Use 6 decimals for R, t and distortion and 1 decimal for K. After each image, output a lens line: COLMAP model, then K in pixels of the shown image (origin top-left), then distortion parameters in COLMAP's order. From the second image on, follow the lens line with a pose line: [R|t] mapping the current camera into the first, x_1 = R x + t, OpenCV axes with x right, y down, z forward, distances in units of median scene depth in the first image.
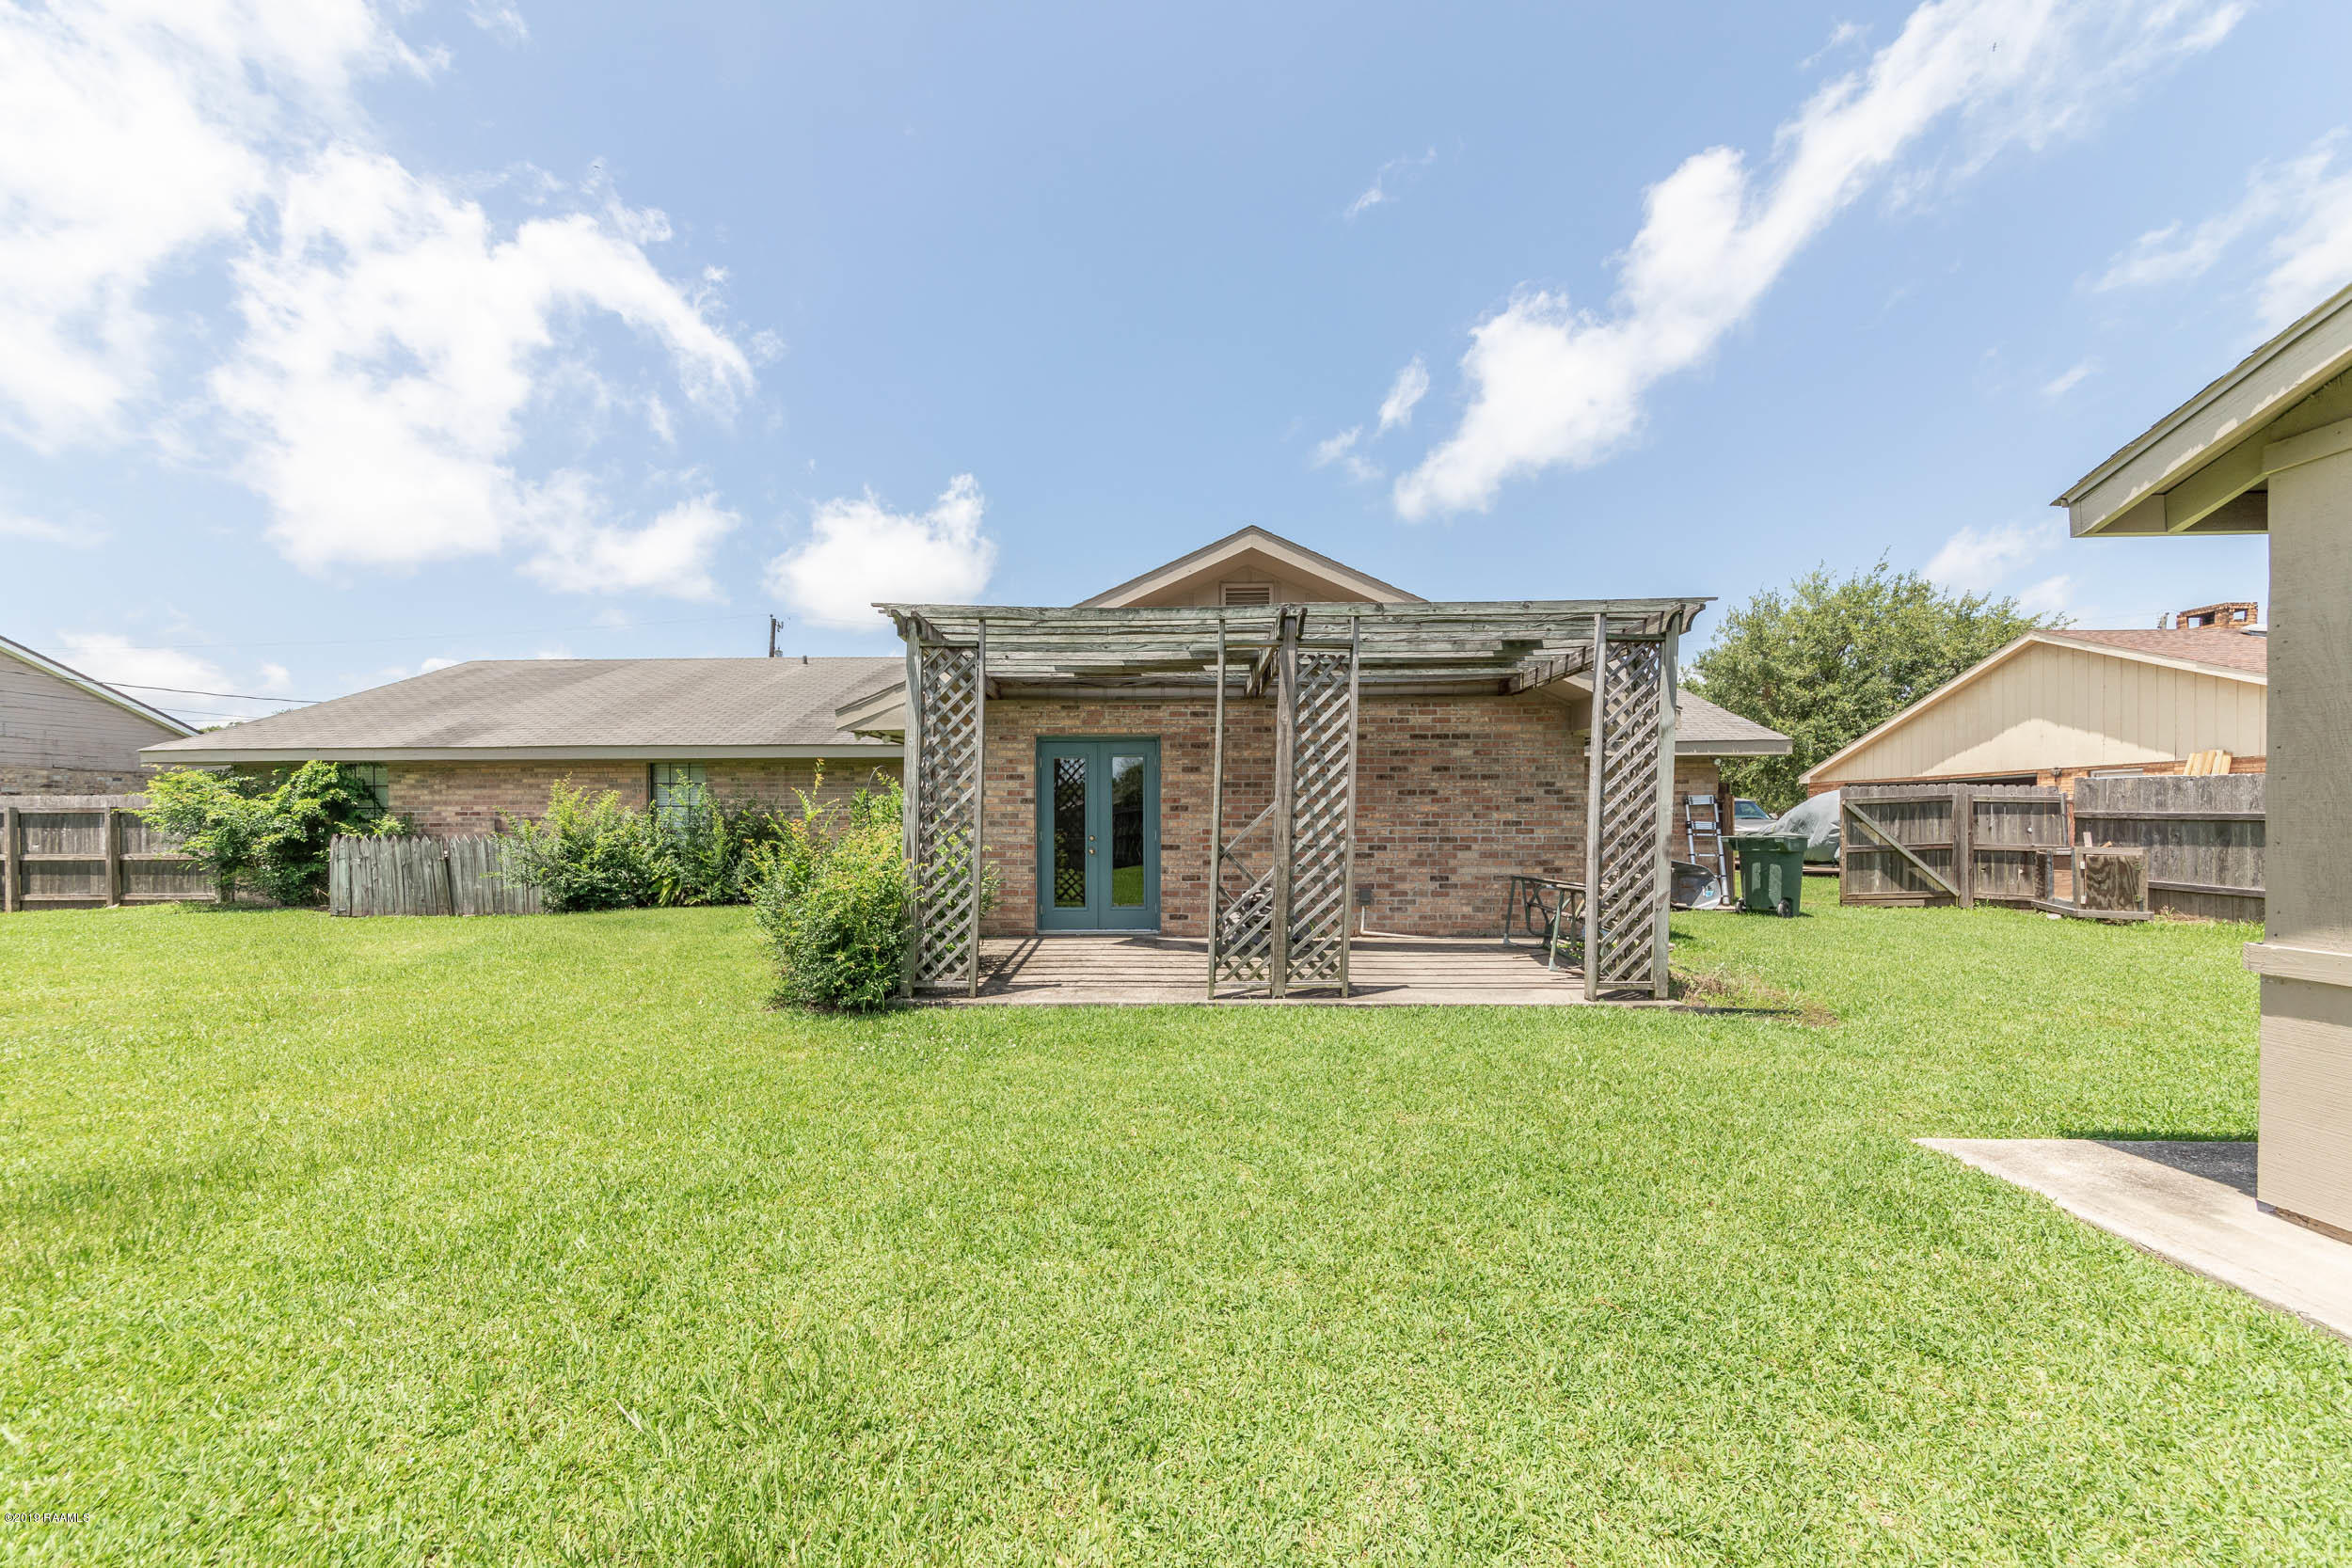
lens RADIAL K [[820.3, 0, 1197.4], [0, 820.3, 821.3], [0, 0, 1]] dist [-0.001302, 0.000111]
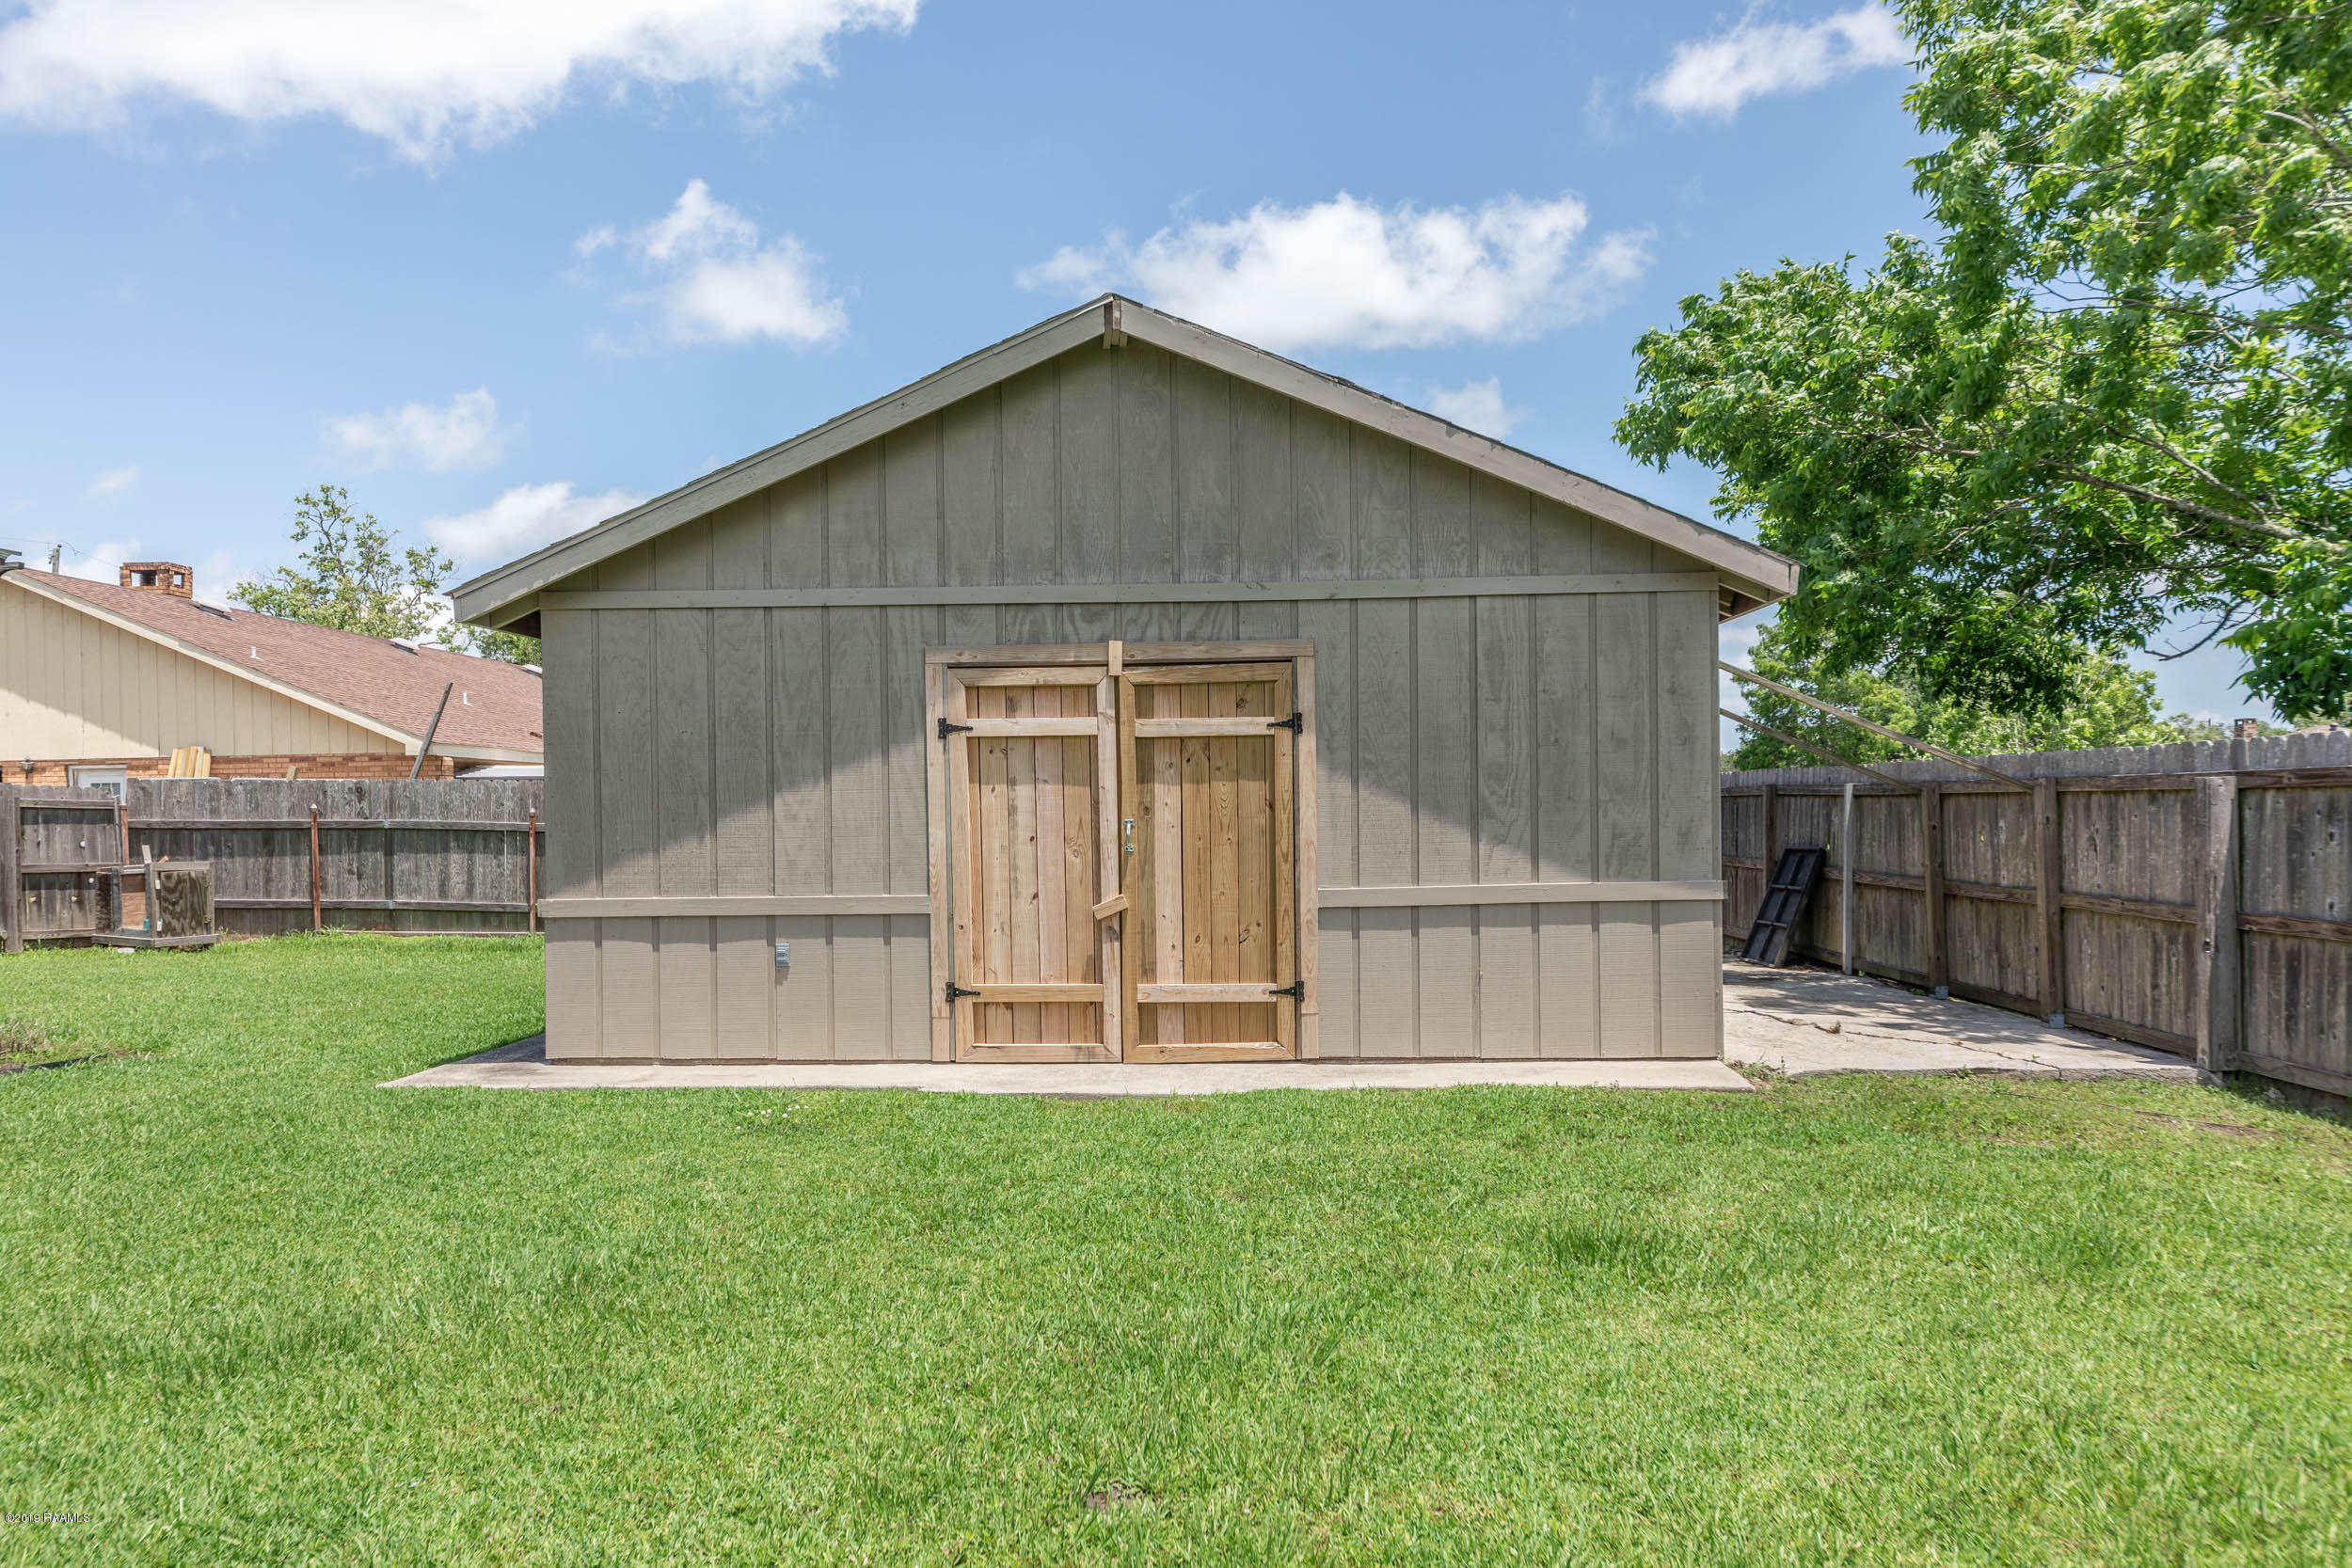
lens RADIAL K [[1628.0, 0, 1176.4], [0, 1628.0, 794.6], [0, 0, 1]] dist [-0.002329, -0.000986]
pose [[0.043959, 0.010473, 0.998978, -0.483044], [0.019305, 0.999749, -0.011330, 0.000931], [-0.998847, 0.019783, 0.043746, -0.099223]]
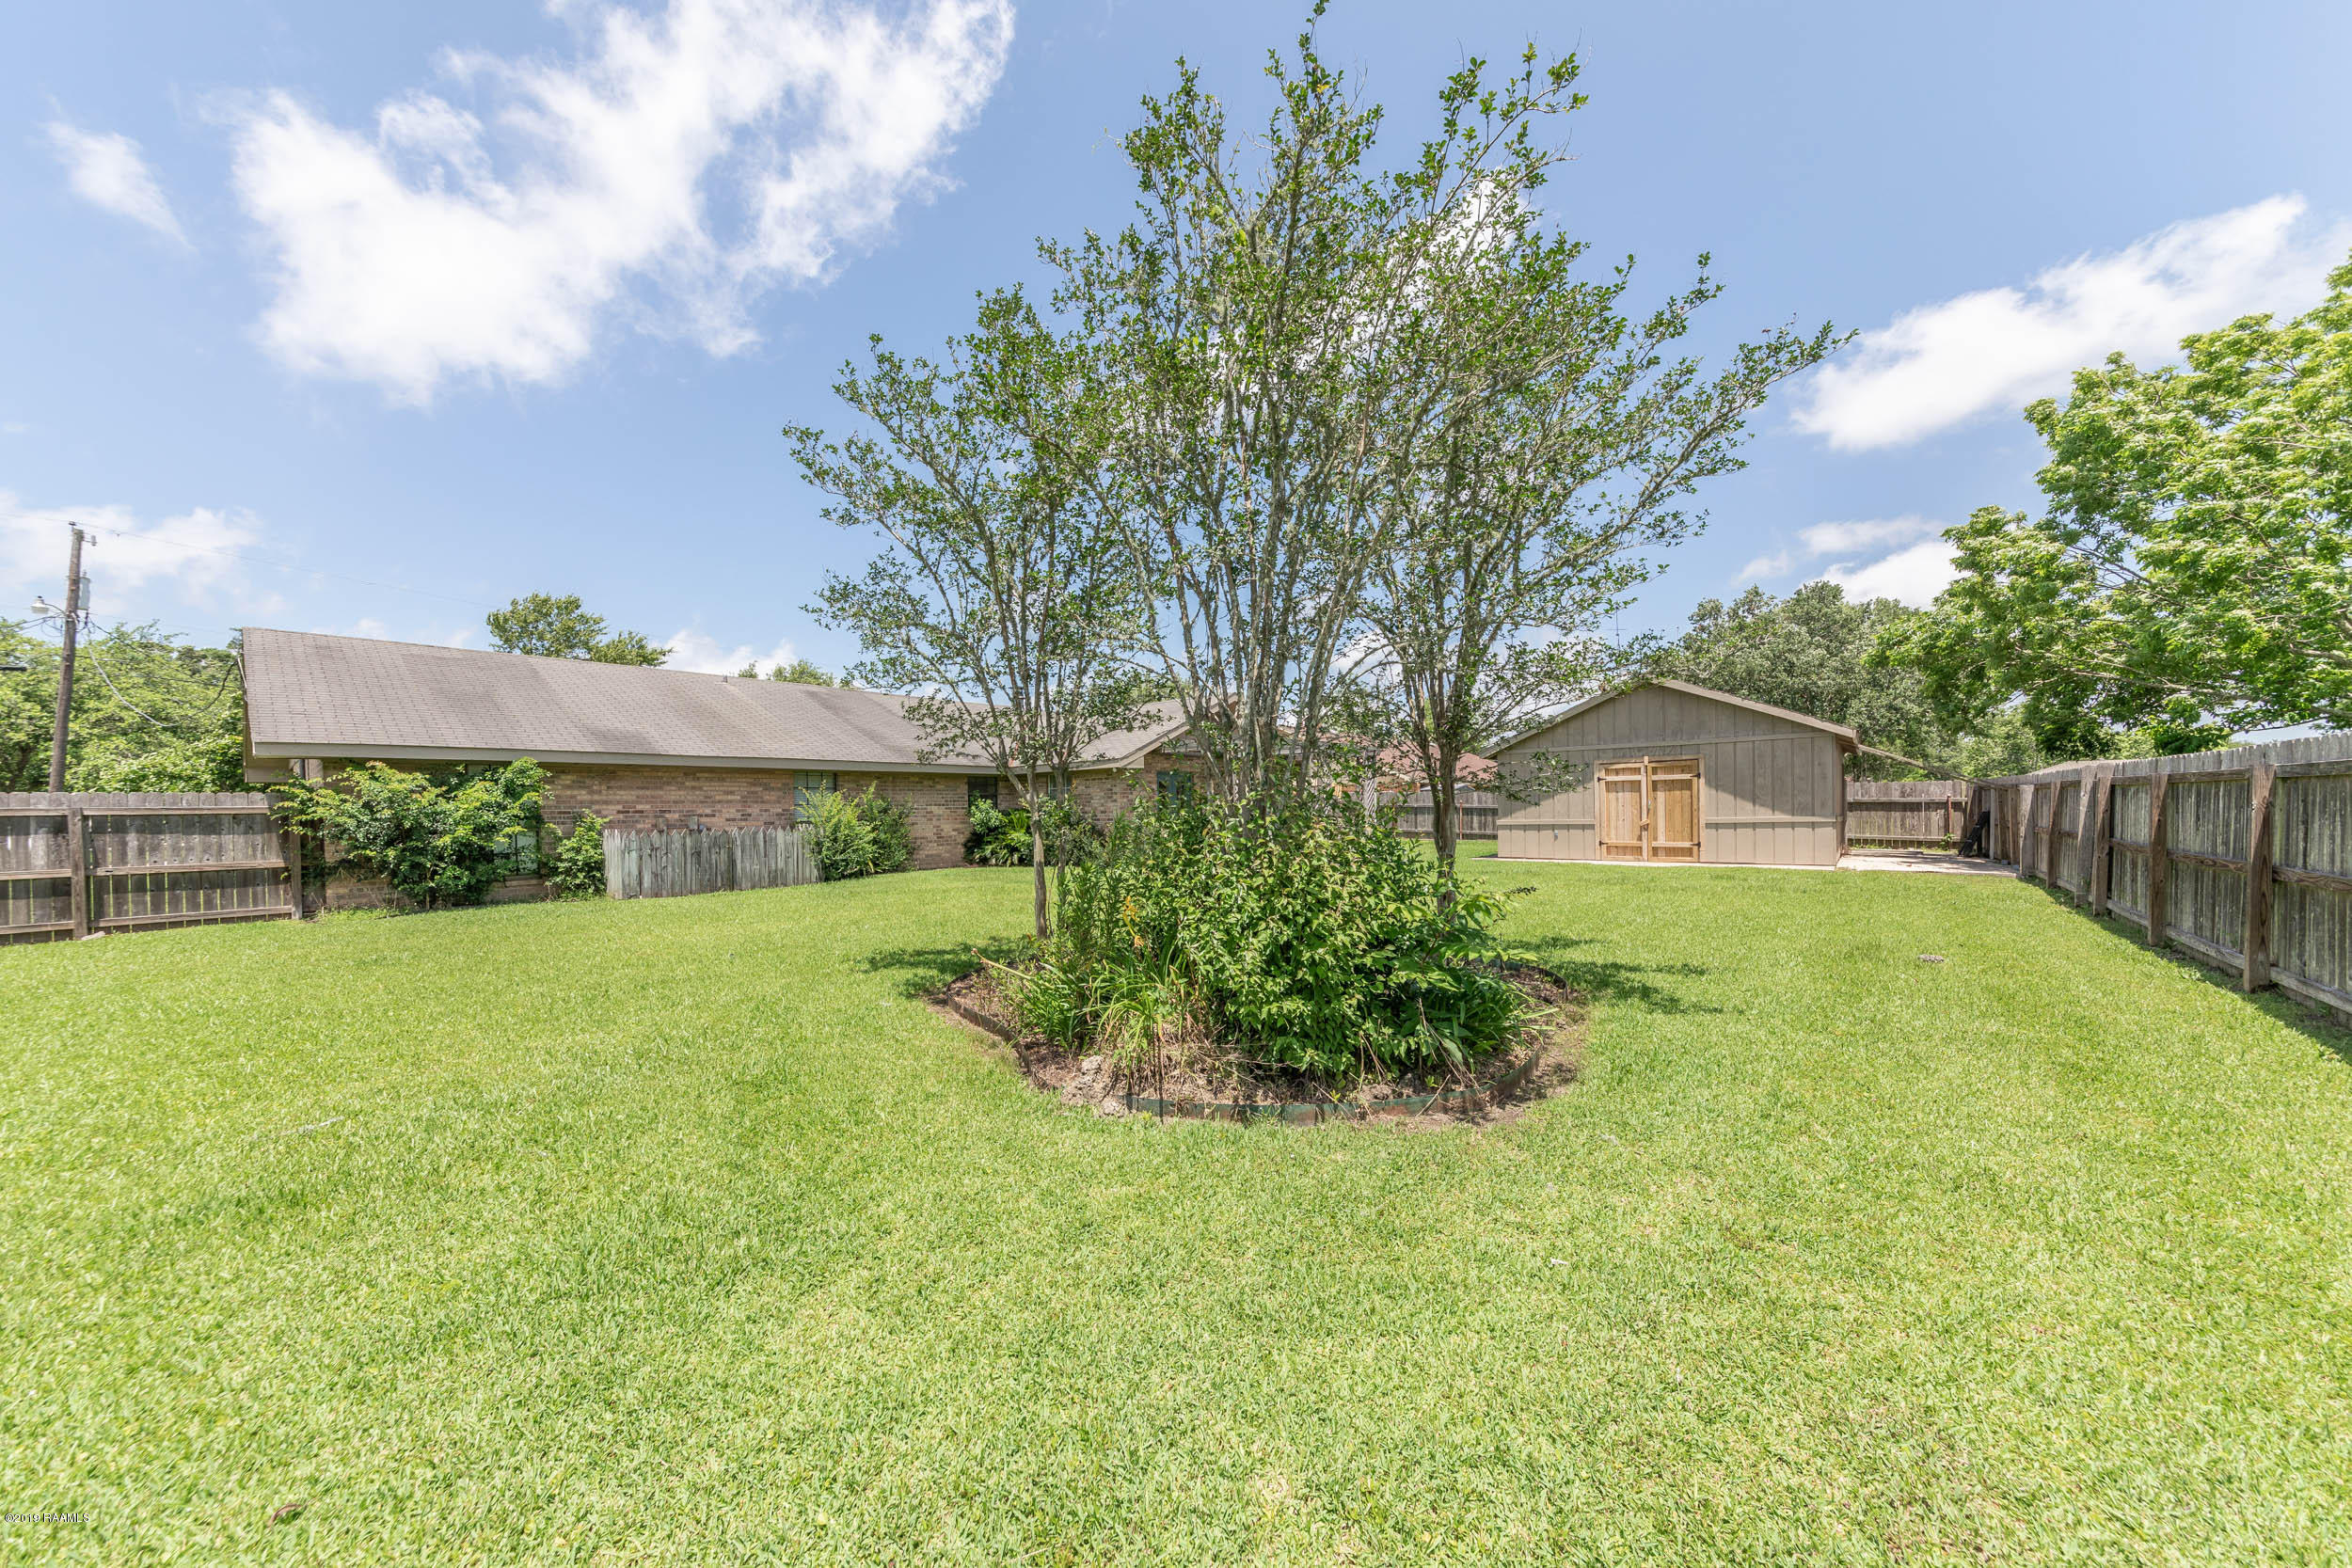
lens RADIAL K [[820.3, 0, 1182.4], [0, 820.3, 840.3], [0, 0, 1]] dist [-0.001302, 0.000111]
pose [[0.631177, -0.037923, 0.774711, -3.325662], [0.021692, 0.999276, 0.031243, 0.028629], [-0.775336, -0.002915, 0.631543, -0.778094]]
